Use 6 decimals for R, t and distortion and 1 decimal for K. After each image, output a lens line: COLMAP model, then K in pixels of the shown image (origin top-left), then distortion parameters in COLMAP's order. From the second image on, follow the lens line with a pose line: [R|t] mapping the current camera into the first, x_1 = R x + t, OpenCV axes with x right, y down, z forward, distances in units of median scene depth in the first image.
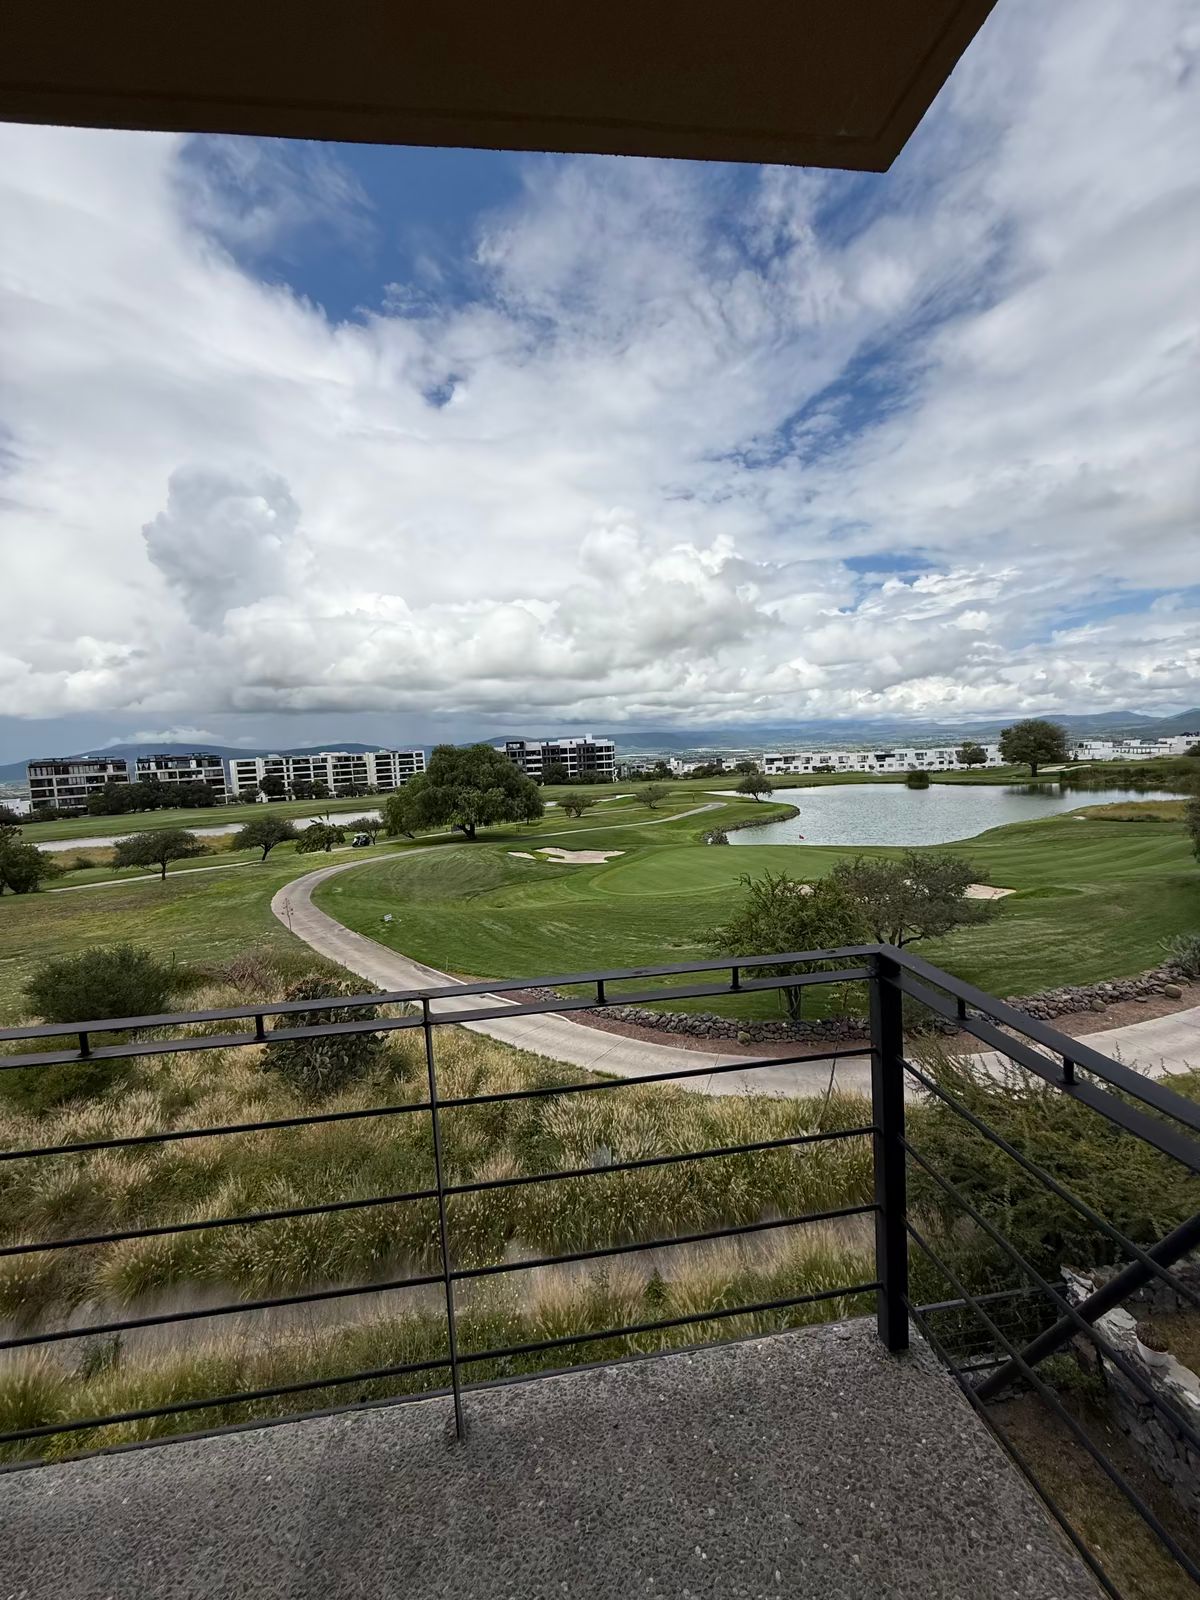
lens RADIAL K [[631.5, 0, 595.3], [0, 631.5, 793.4], [0, 0, 1]] dist [-0.004323, 0.000326]
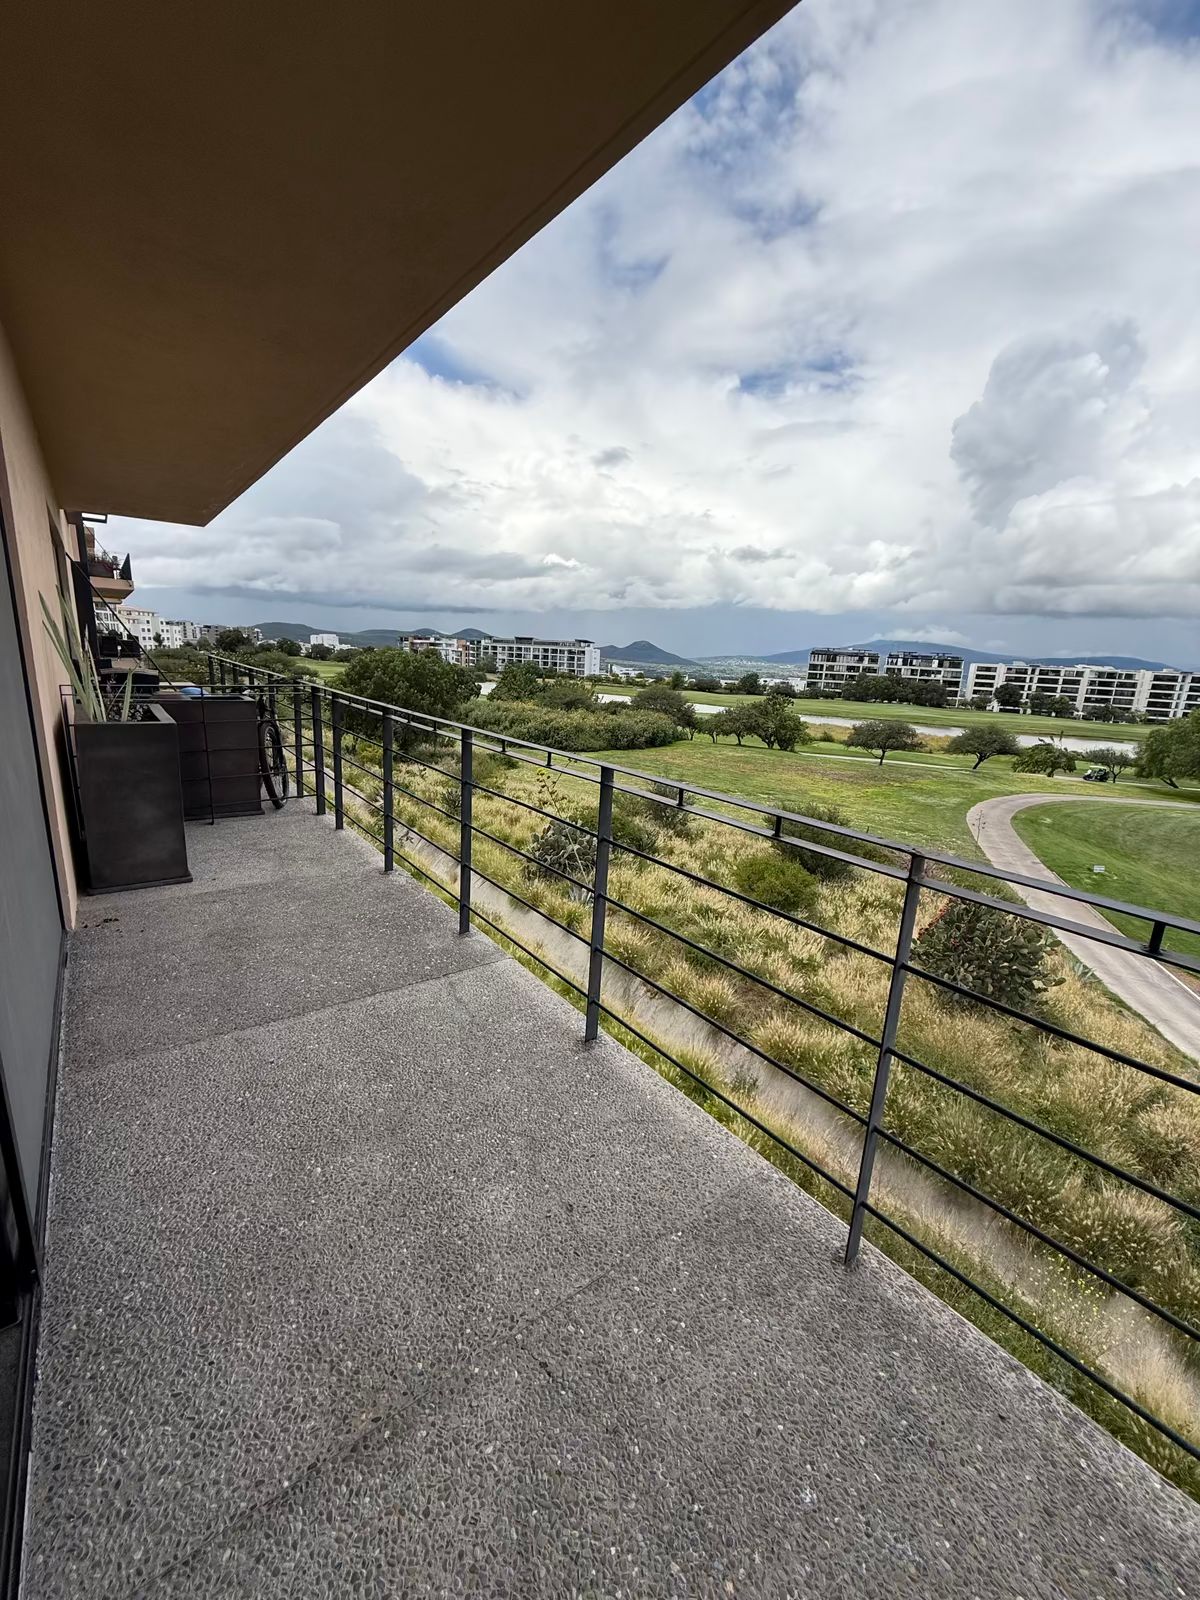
lens RADIAL K [[631.5, 0, 596.2], [0, 631.5, 793.7], [0, 0, 1]] dist [-0.004323, 0.000326]
pose [[0.490295, 0.265526, -0.830125, 0.005109], [-0.137867, 0.964099, 0.226951, 0.001780], [0.860583, 0.003174, 0.509300, 0.002136]]
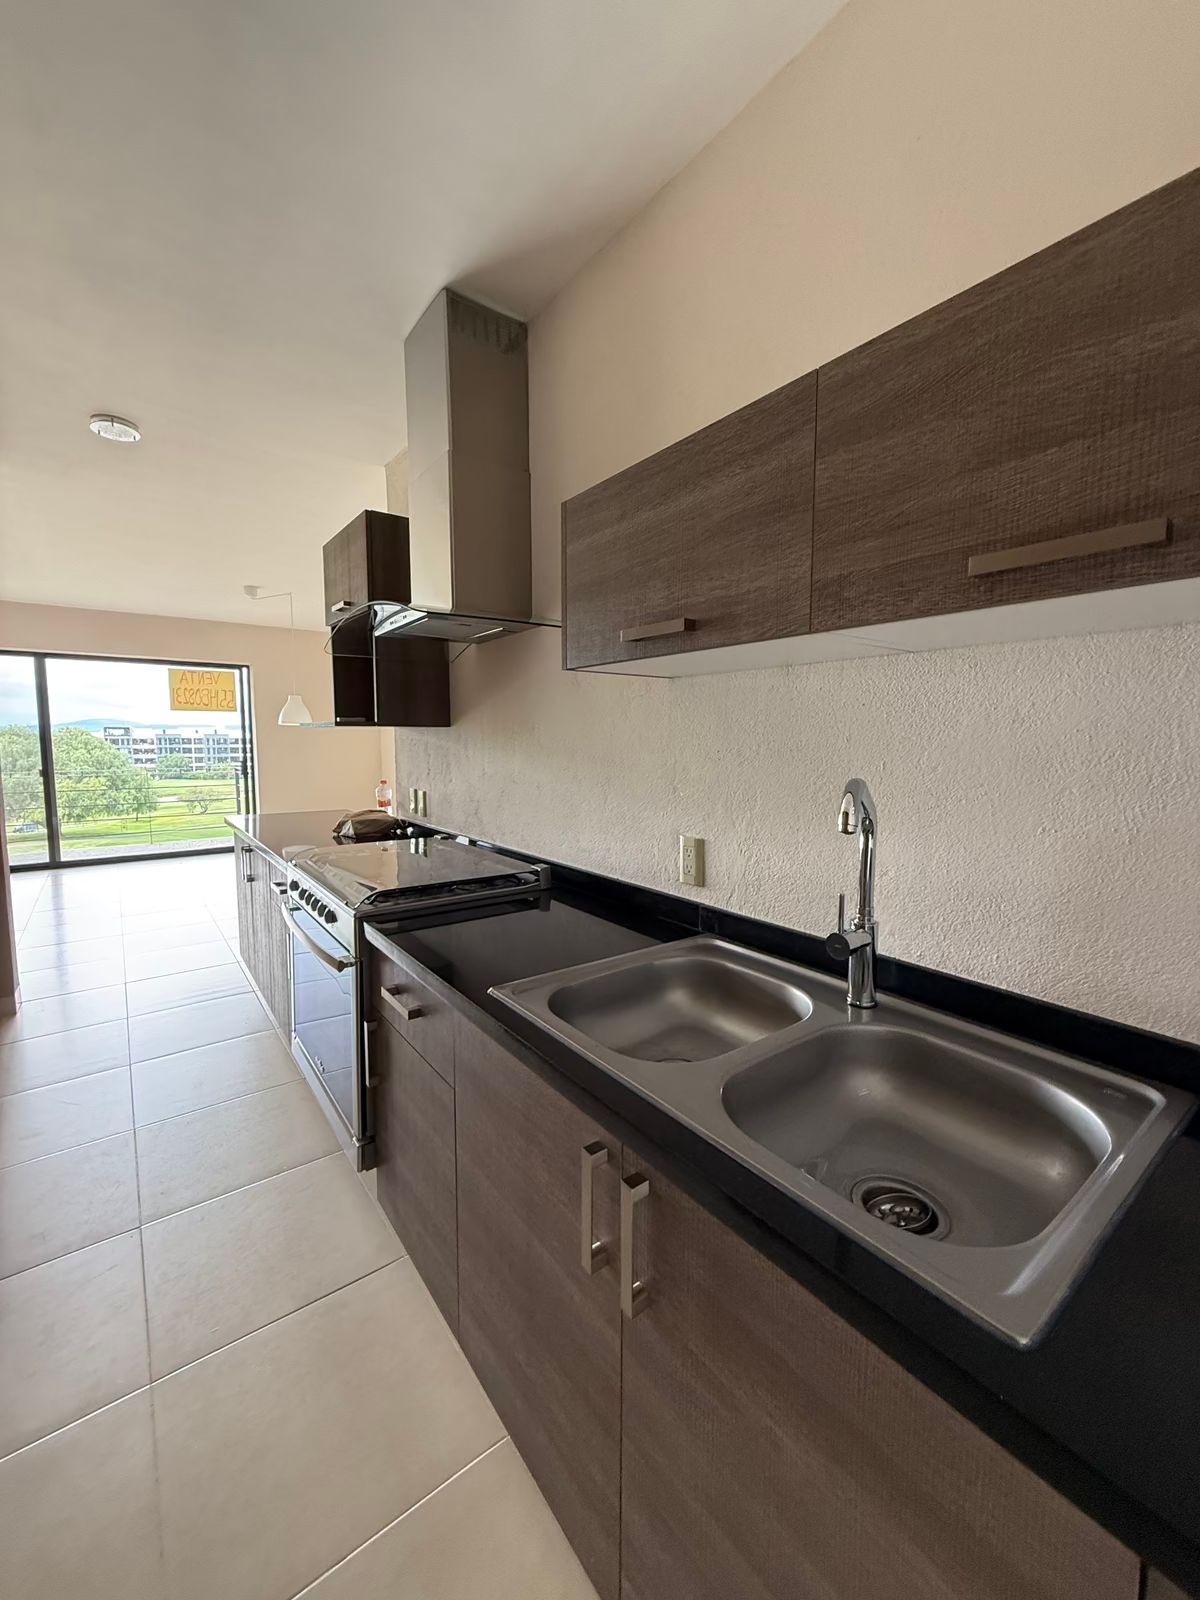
lens RADIAL K [[631.5, 0, 595.8], [0, 631.5, 797.1], [0, 0, 1]] dist [-0.004323, 0.000326]
pose [[0.864791, 0.007624, 0.502073, 0.007792], [-0.009960, 0.999948, 0.001972, 0.009356], [-0.502032, -0.006707, 0.864823, -0.115312]]
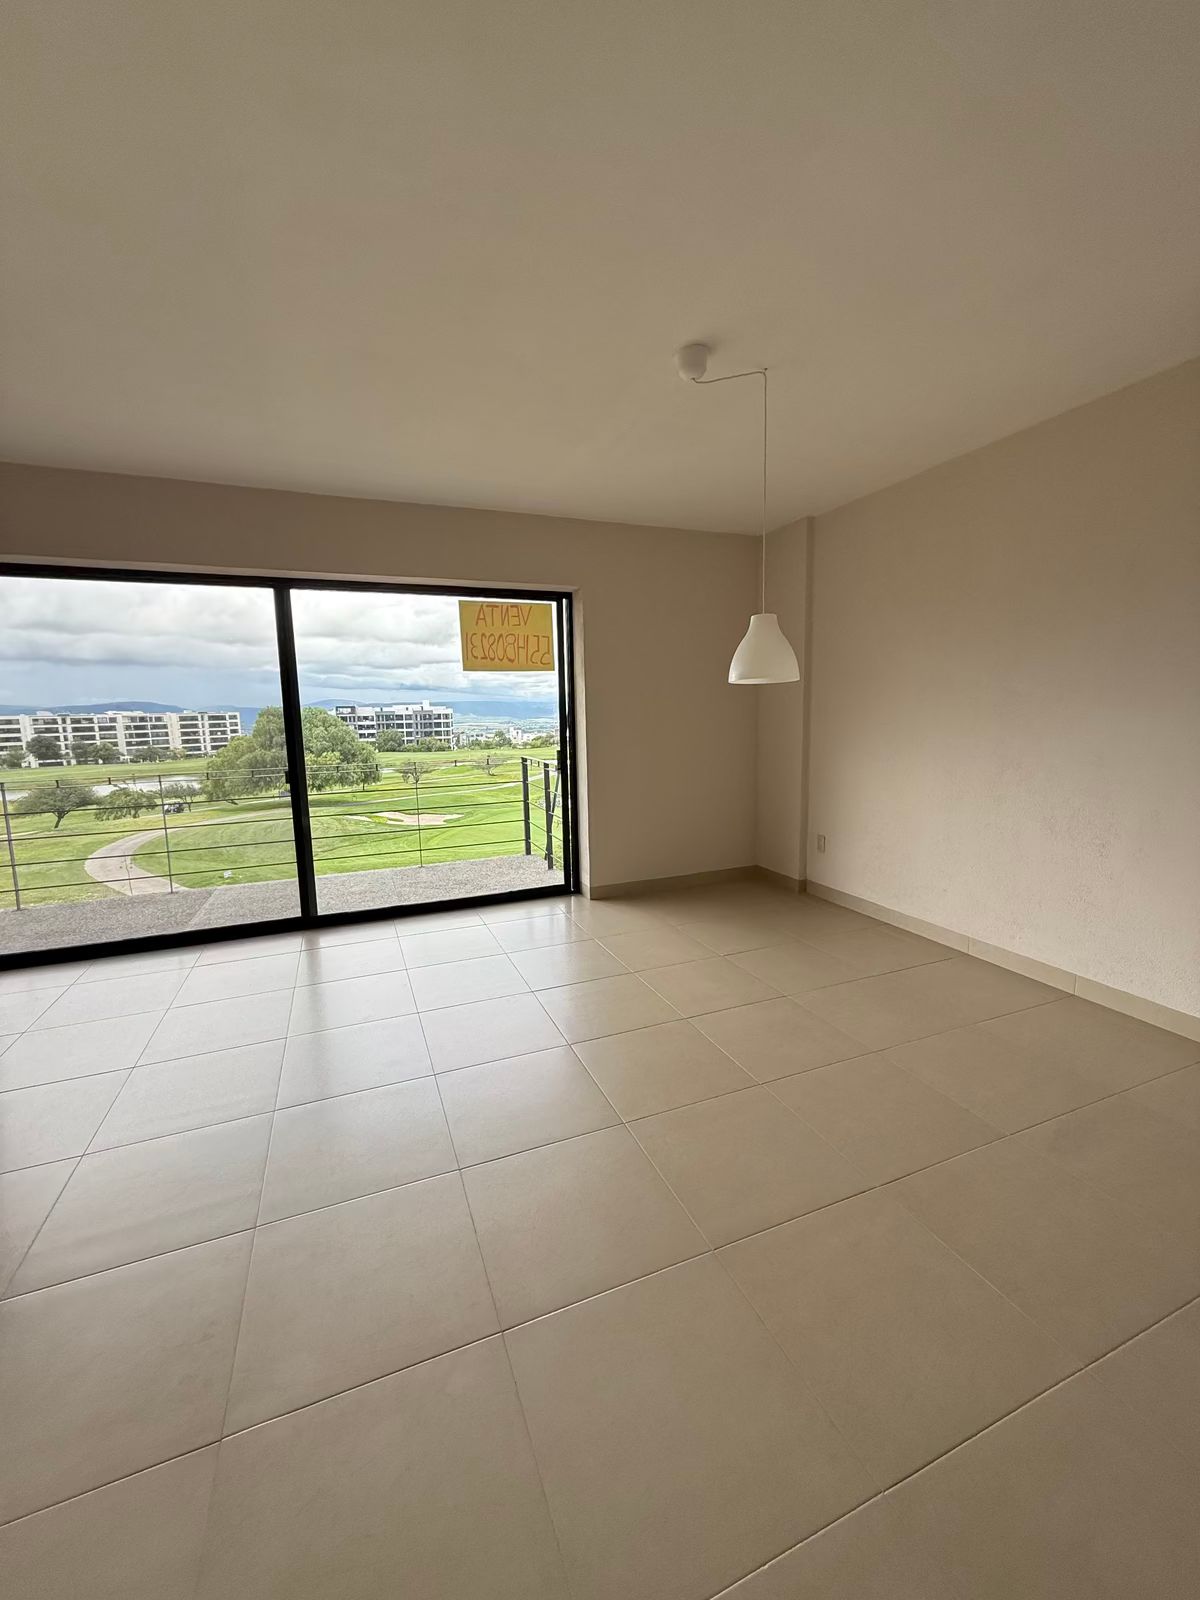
lens RADIAL K [[631.5, 0, 597.5], [0, 631.5, 797.6], [0, 0, 1]] dist [-0.004323, 0.000326]
pose [[0.967603, -0.002409, 0.252465, -0.002068], [-0.011161, 0.998569, 0.052303, 0.005849], [-0.252230, -0.053426, 0.966191, -0.064421]]
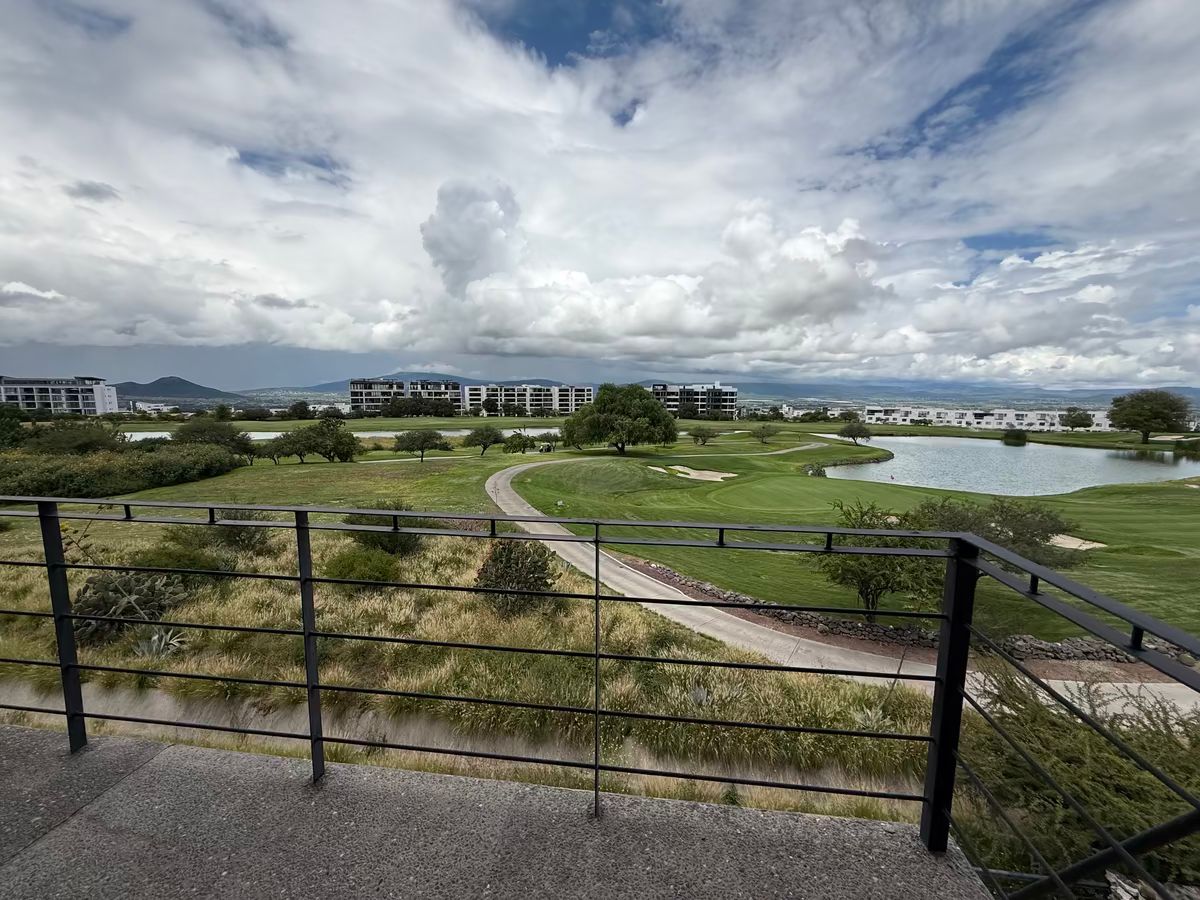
lens RADIAL K [[473.7, 0, 595.4], [0, 473.7, 451.5], [0, 0, 1]] dist [-0.004323, 0.000326]
pose [[0.965098, 0.089683, -0.246053, -0.000400], [-0.075011, 0.994835, 0.068388, 0.001702], [0.250915, -0.047544, 0.966841, -0.001050]]
